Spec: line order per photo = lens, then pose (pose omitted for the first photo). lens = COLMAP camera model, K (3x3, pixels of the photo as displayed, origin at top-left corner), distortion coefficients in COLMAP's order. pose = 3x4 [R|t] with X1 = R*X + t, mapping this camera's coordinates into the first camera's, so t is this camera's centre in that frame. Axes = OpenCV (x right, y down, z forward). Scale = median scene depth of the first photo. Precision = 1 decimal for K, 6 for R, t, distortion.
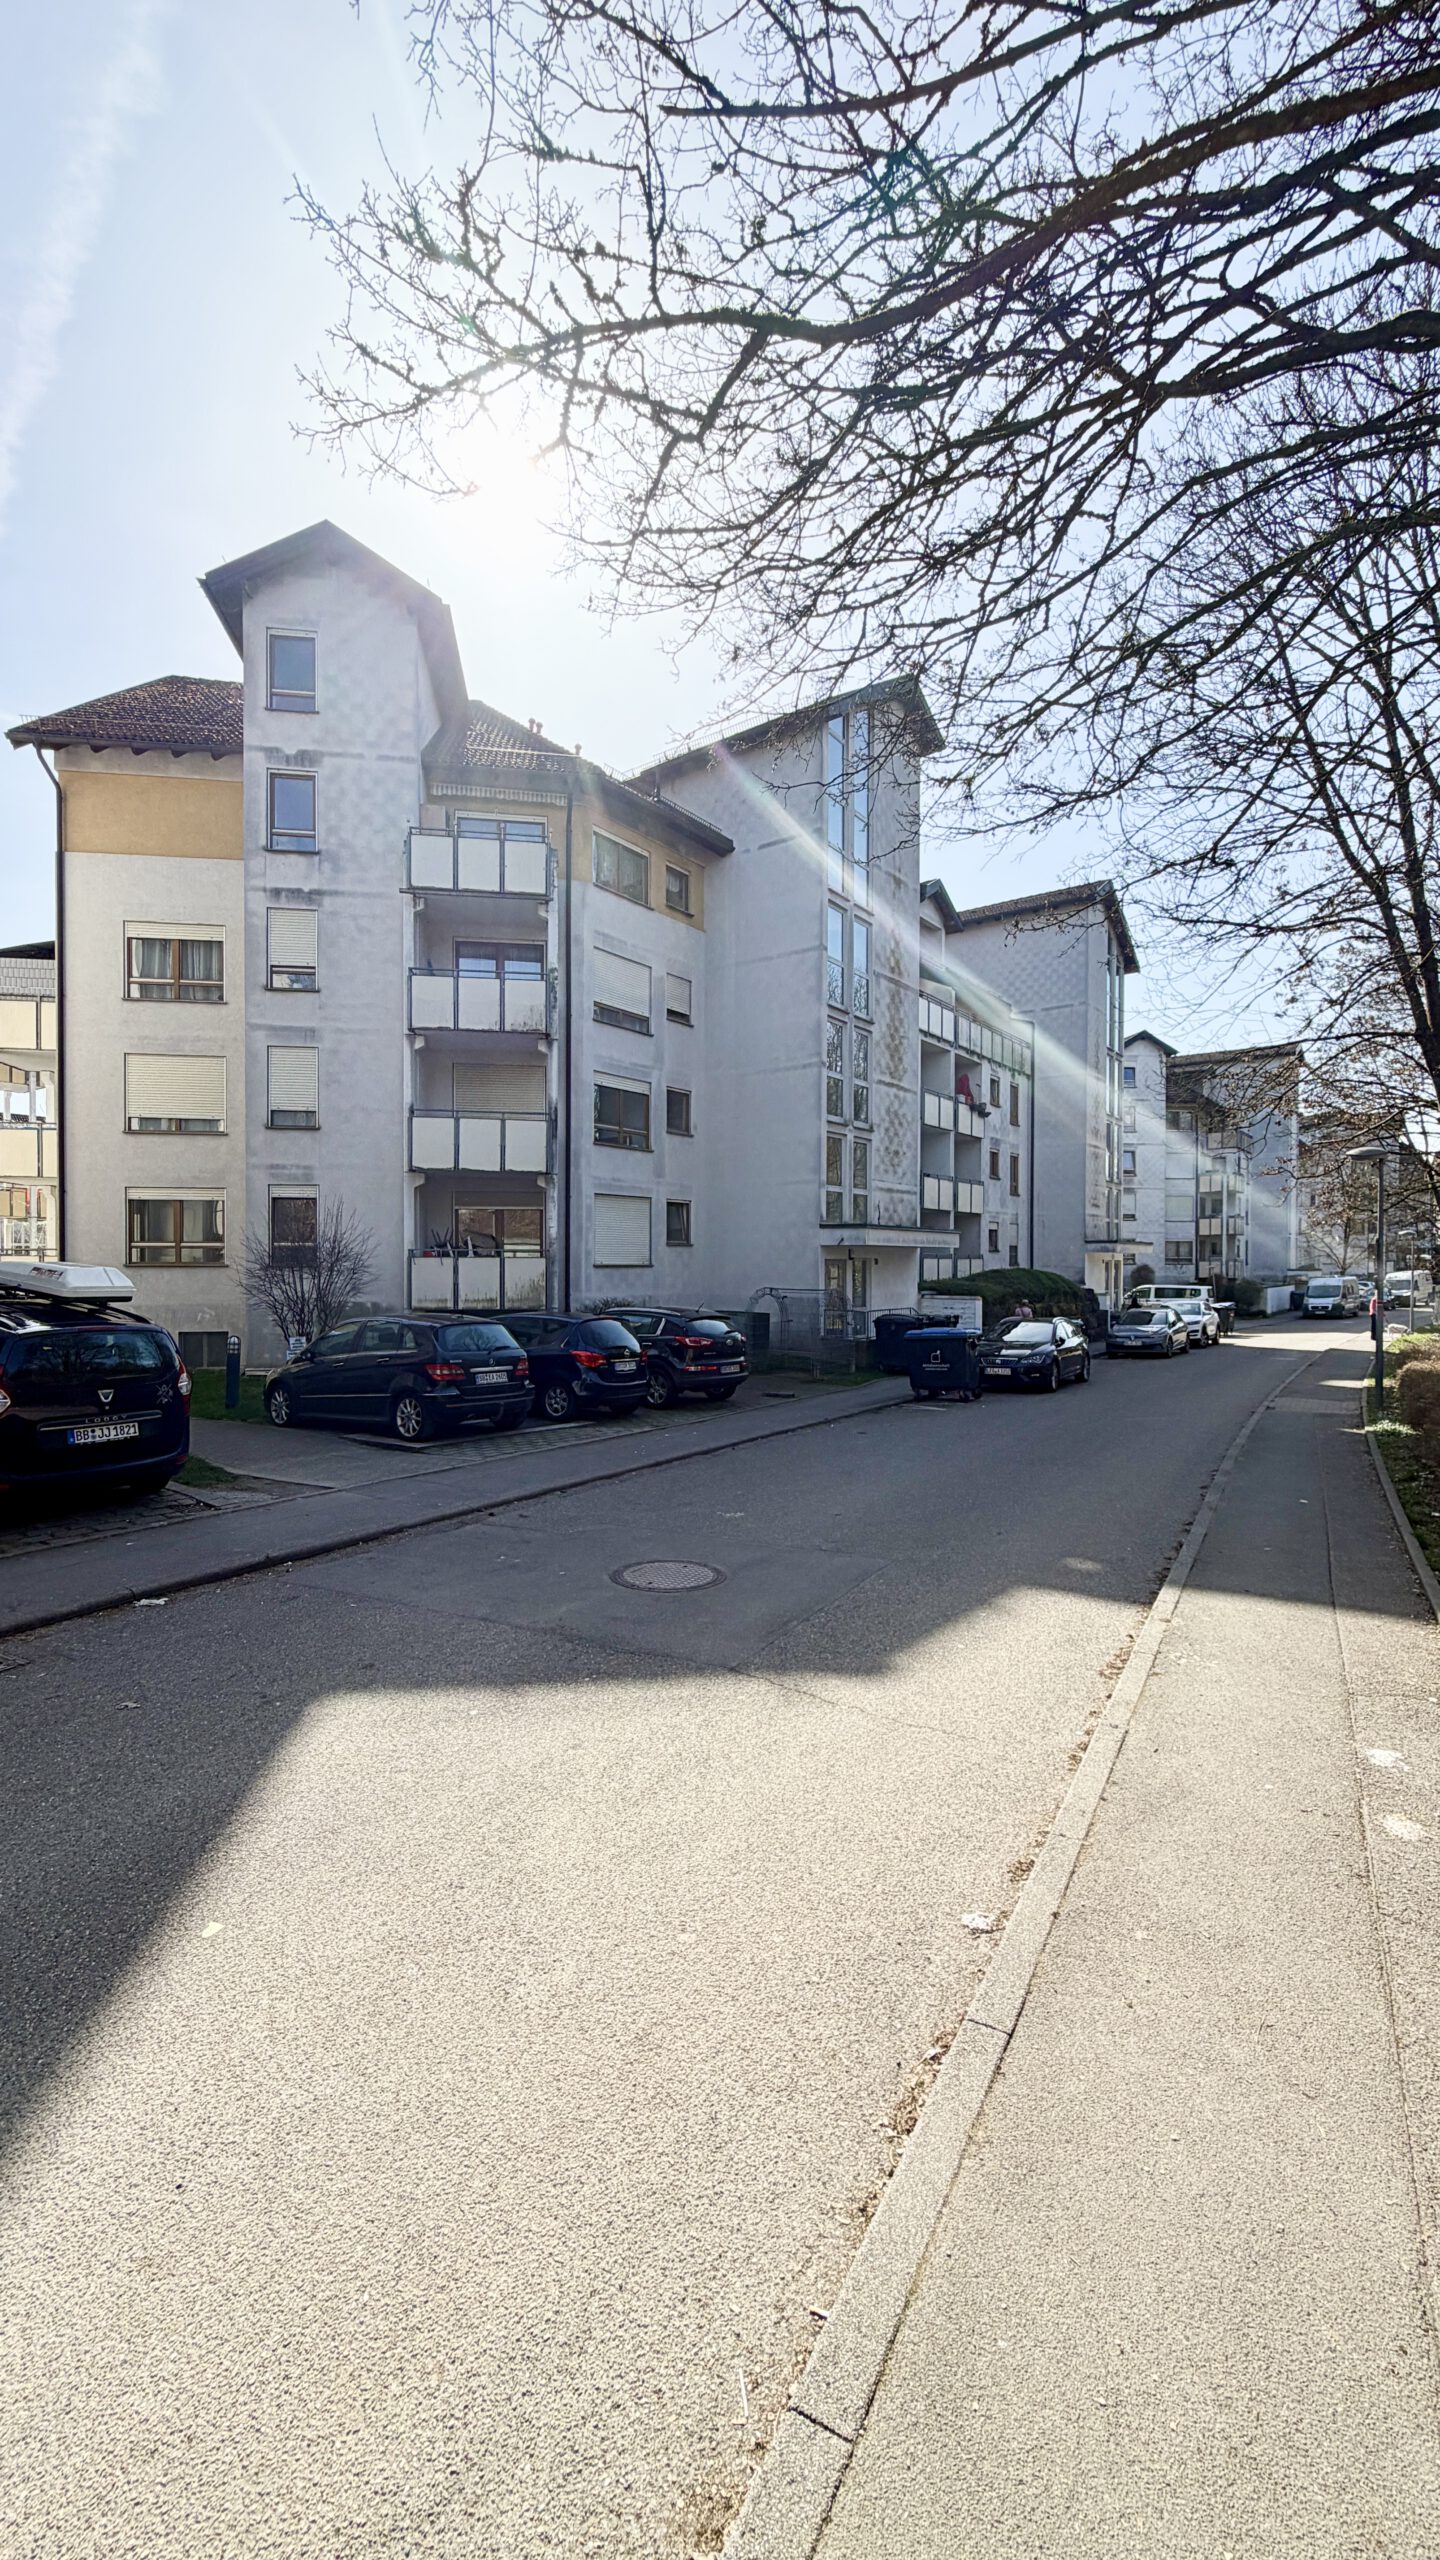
lens RADIAL K [[1022.8, 0, 720.3], [0, 1022.8, 1279.3], [0, 0, 1]] dist [0.000166, 0.000194]
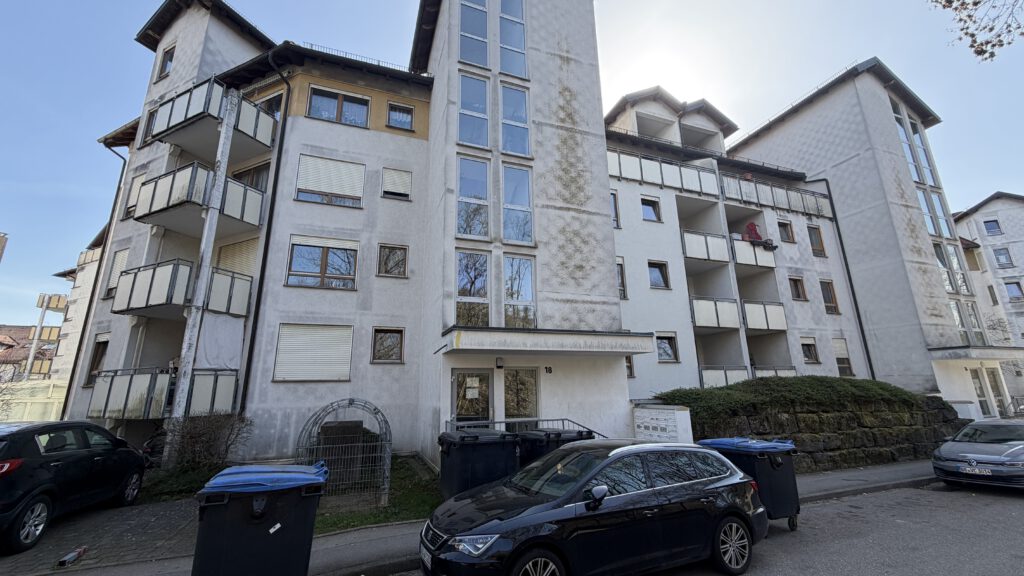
lens RADIAL K [[409.1, 0, 510.0], [0, 409.1, 287.4], [0, 0, 1]] dist [0.000166, 0.000194]
pose [[0.841561, -0.153589, -0.517867, 0.243060], [0.012894, 0.964163, -0.264997, 0.007299], [0.540008, 0.216334, 0.813382, 0.453819]]
